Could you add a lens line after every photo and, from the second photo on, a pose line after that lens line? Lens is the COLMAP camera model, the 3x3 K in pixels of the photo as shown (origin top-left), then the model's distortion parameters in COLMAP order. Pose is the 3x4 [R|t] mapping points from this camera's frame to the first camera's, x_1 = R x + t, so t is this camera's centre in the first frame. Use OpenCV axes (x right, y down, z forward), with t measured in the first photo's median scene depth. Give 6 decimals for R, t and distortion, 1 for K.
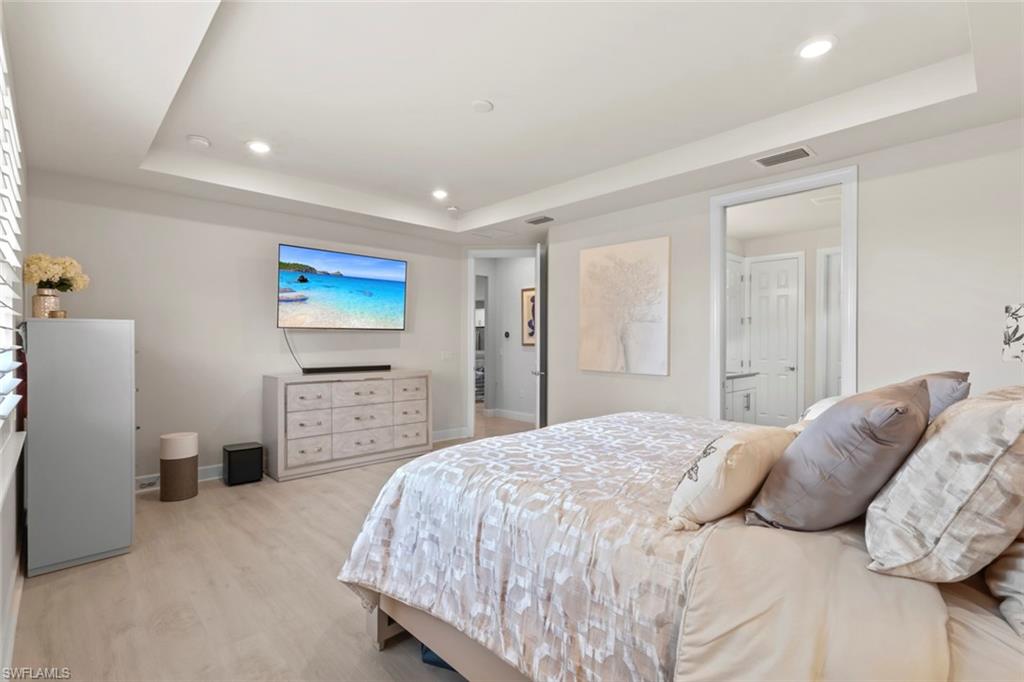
lens RADIAL K [[472.6, 0, 512.0], [0, 472.6, 341.0], [0, 0, 1]] dist [0.008577, 0.000286]
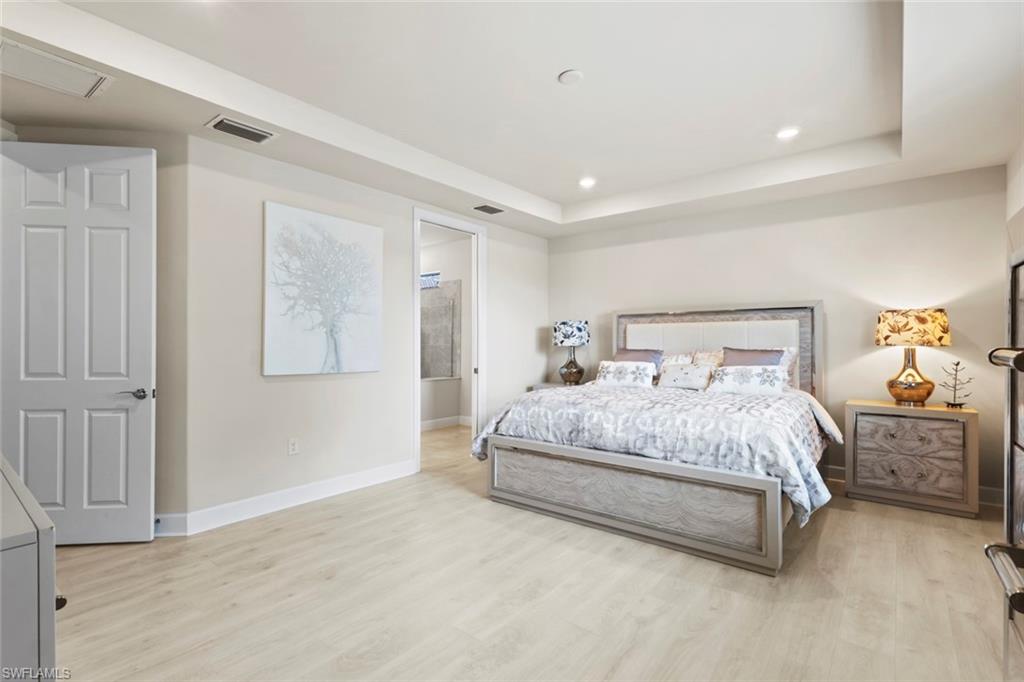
lens RADIAL K [[472.6, 0, 512.0], [0, 472.6, 341.0], [0, 0, 1]] dist [0.008577, 0.000286]
pose [[-0.127568, 0.002696, 0.991826, -0.668569], [0.000992, 0.999996, -0.002590, 0.014275], [-0.991829, 0.000654, -0.127570, 0.855514]]
